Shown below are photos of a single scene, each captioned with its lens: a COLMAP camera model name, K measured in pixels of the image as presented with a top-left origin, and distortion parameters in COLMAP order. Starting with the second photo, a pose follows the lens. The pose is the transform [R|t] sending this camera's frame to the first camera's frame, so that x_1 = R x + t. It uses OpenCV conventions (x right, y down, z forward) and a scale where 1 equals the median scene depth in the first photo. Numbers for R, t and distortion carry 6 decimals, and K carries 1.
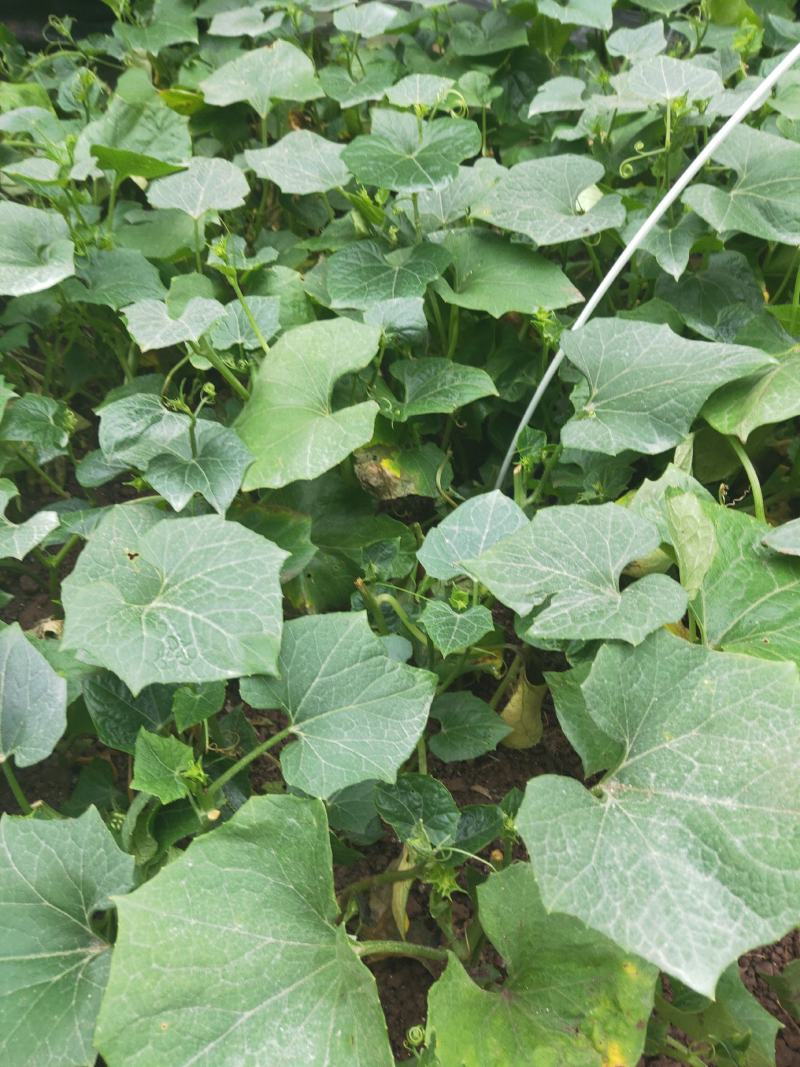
lens RADIAL K [[808.6, 0, 400.0], [0, 808.6, 533.5], [0, 0, 1]] dist [0.046232, -0.031786]
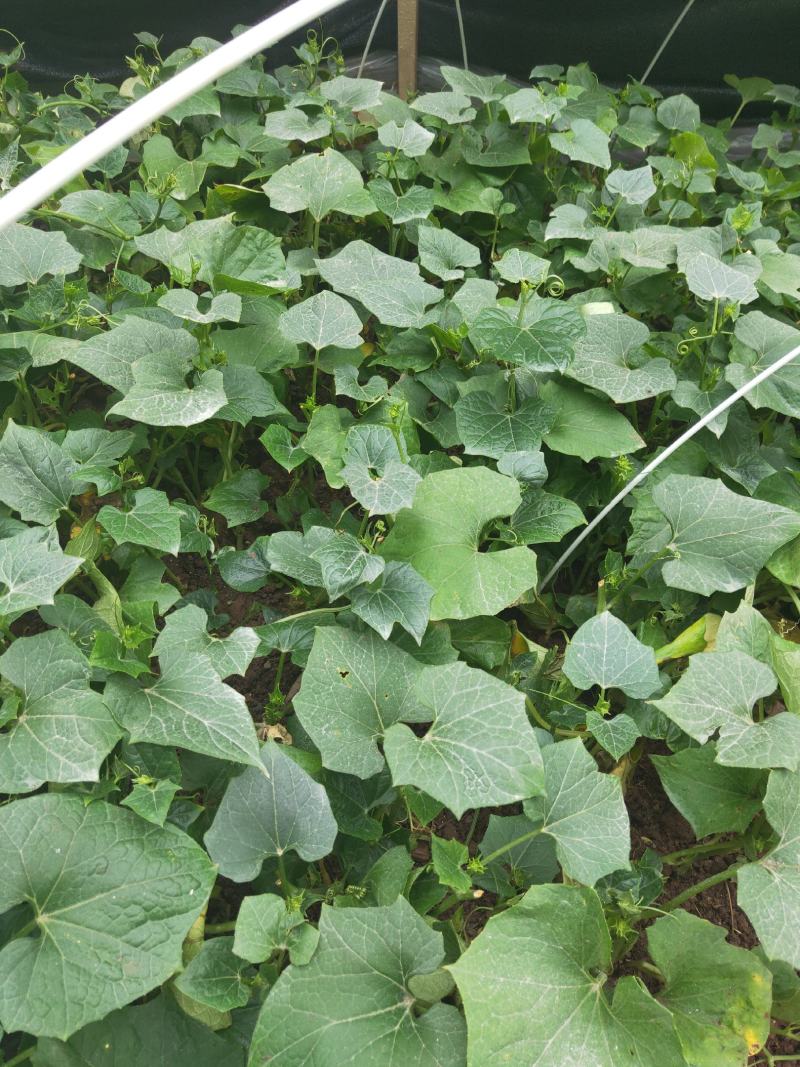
lens RADIAL K [[808.6, 0, 400.0], [0, 808.6, 533.5], [0, 0, 1]] dist [0.046232, -0.031786]
pose [[0.979993, 0.011014, 0.198728, -0.505322], [-0.018549, 0.999176, 0.036093, -0.237965], [-0.198167, -0.039057, 0.979390, -0.217918]]
